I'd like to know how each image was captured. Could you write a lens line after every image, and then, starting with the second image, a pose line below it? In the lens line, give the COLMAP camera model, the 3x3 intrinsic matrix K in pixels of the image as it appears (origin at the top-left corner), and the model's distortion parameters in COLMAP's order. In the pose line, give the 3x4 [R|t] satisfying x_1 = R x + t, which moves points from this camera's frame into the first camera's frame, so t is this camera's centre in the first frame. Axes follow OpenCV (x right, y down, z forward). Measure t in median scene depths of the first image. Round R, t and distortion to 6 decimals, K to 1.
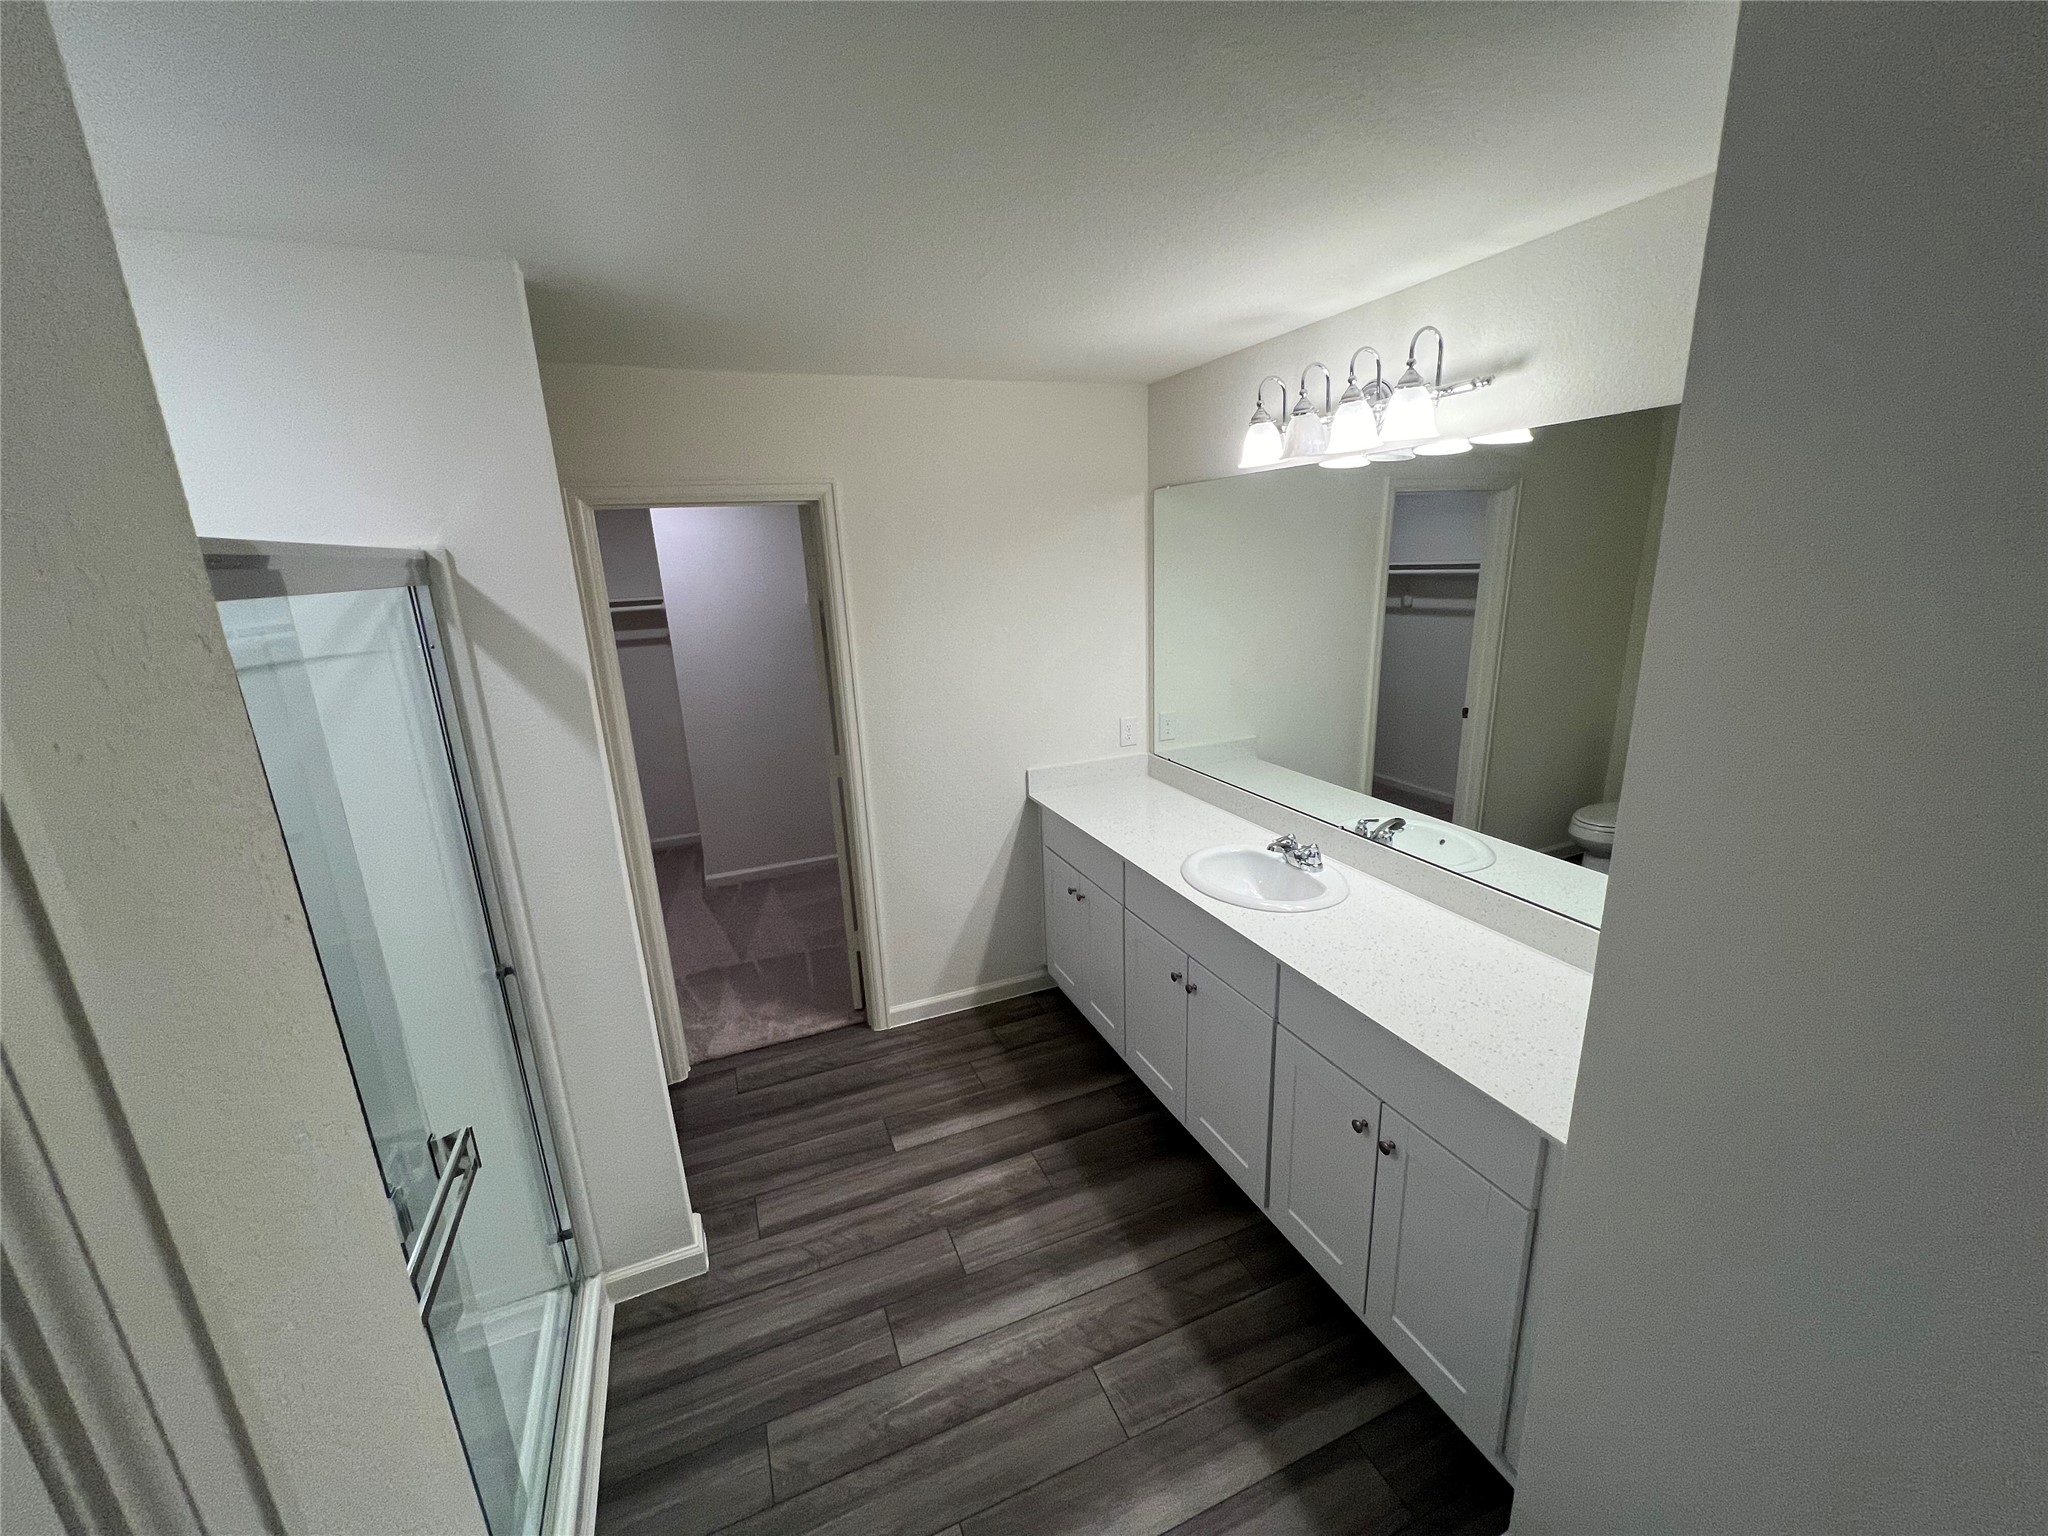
lens RADIAL K [[816.6, 0, 1024.0], [0, 816.6, 768.0], [0, 0, 1]] dist [0.001302, 0.000117]
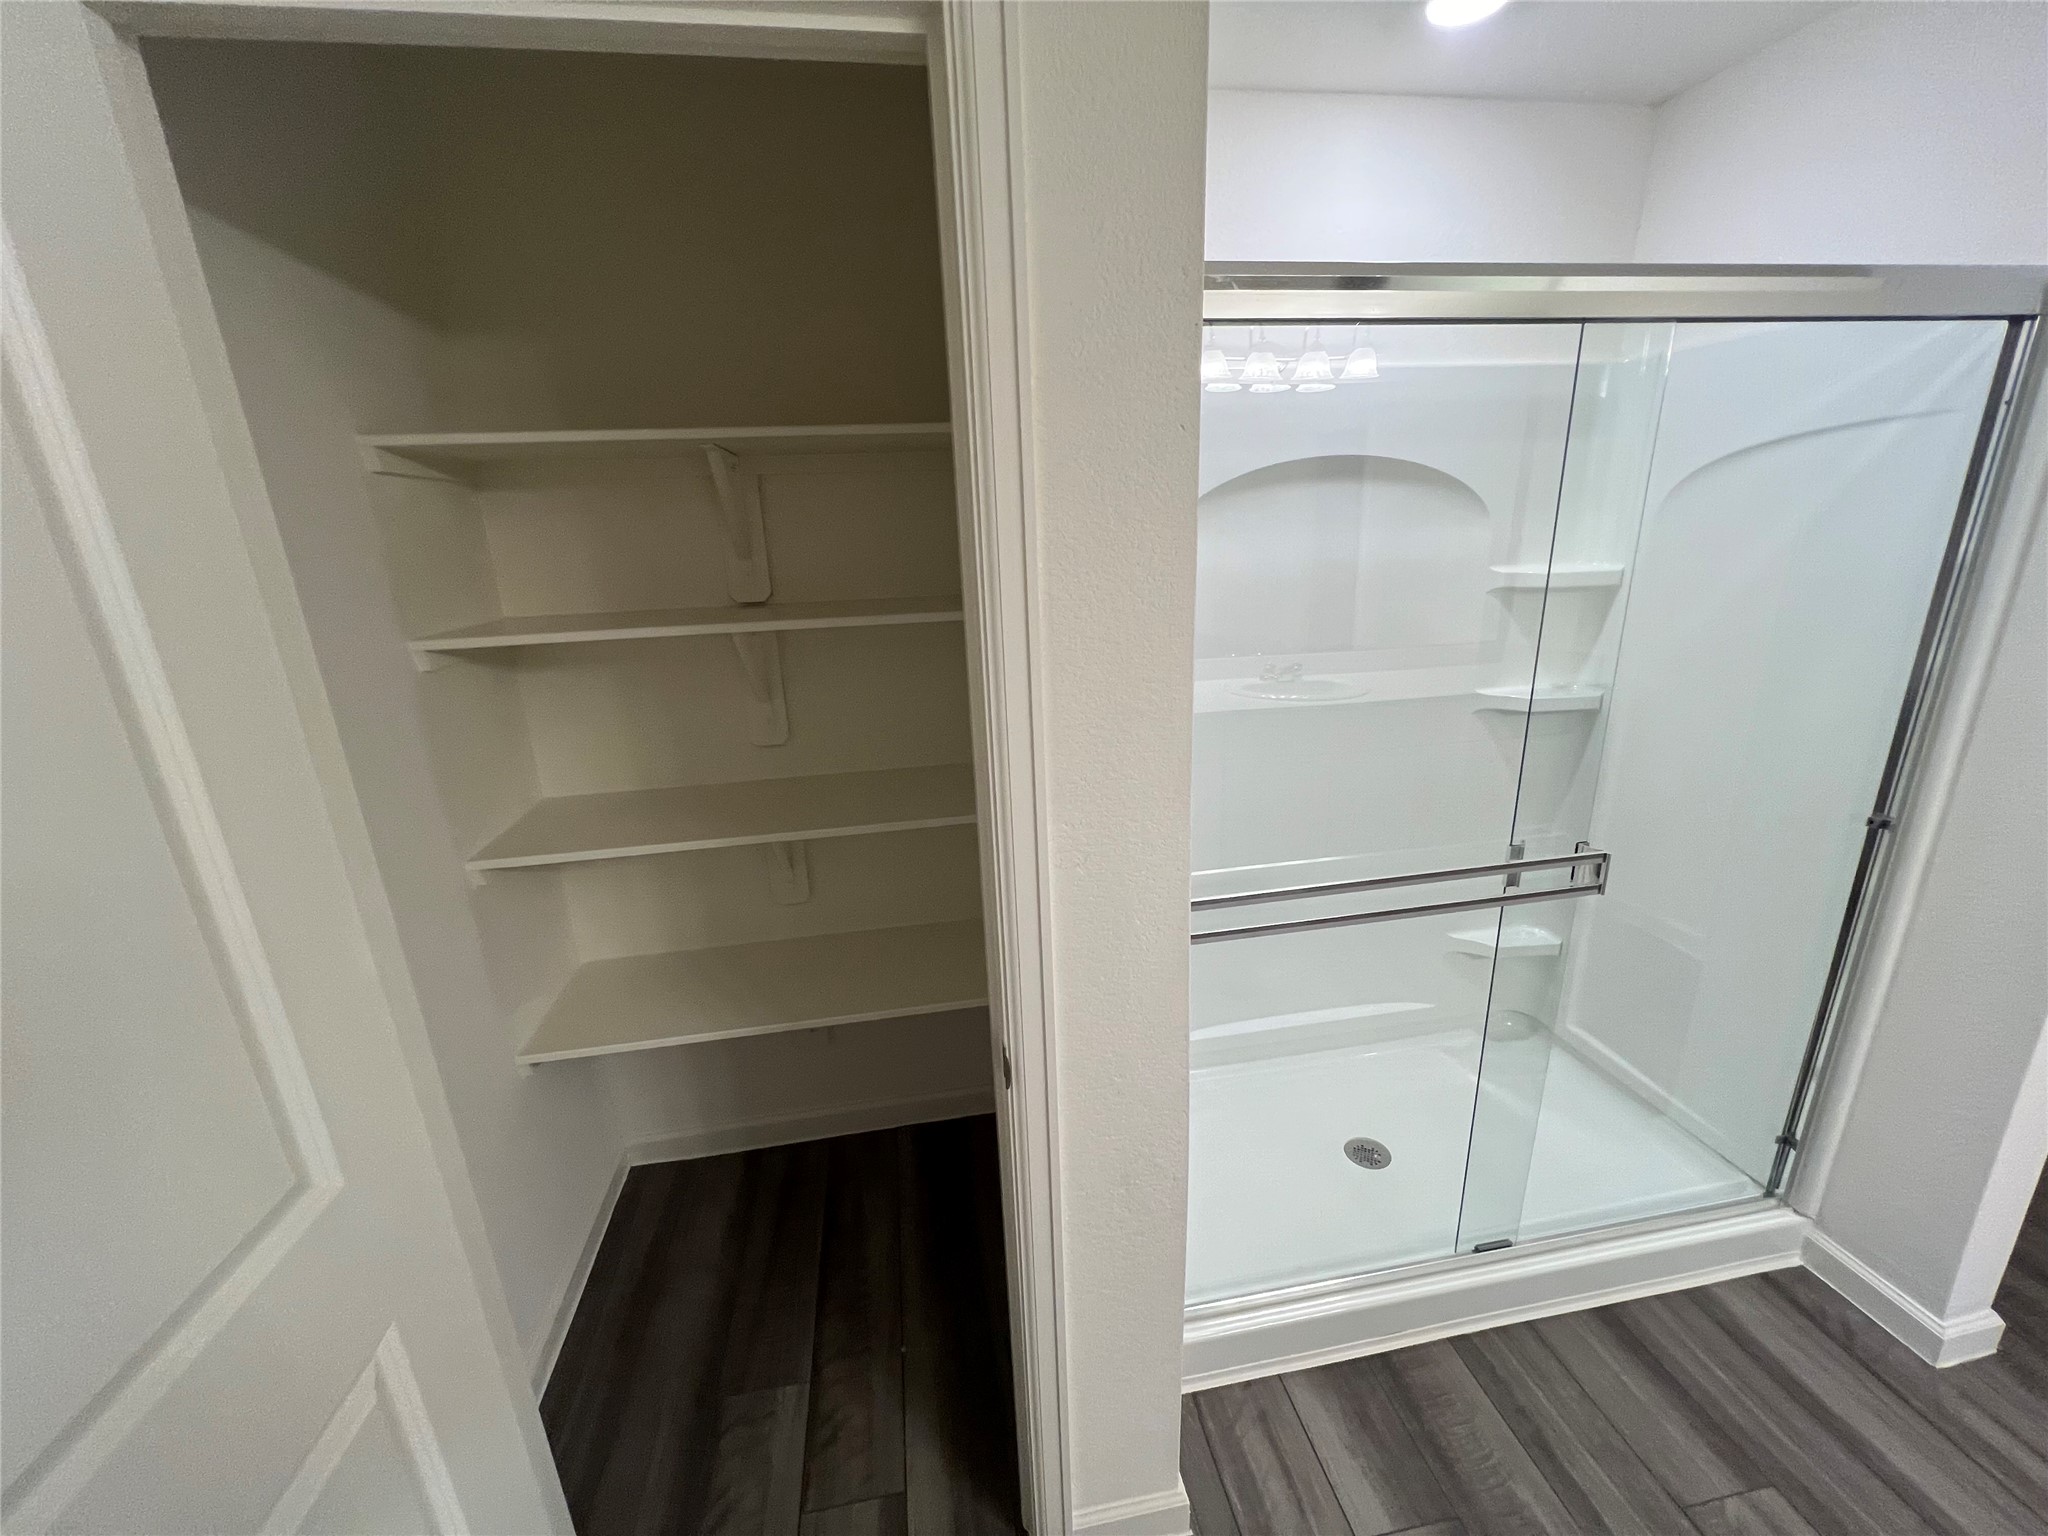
lens RADIAL K [[813.3, 0, 998.4], [0, 813.3, 764.1], [0, 0, 1]] dist [-0.000317, -0.000262]
pose [[-0.241058, 0.336888, -0.910163, 0.296543], [-0.188939, 0.903585, 0.384494, 0.044850], [0.951942, 0.264651, -0.154165, 0.244289]]
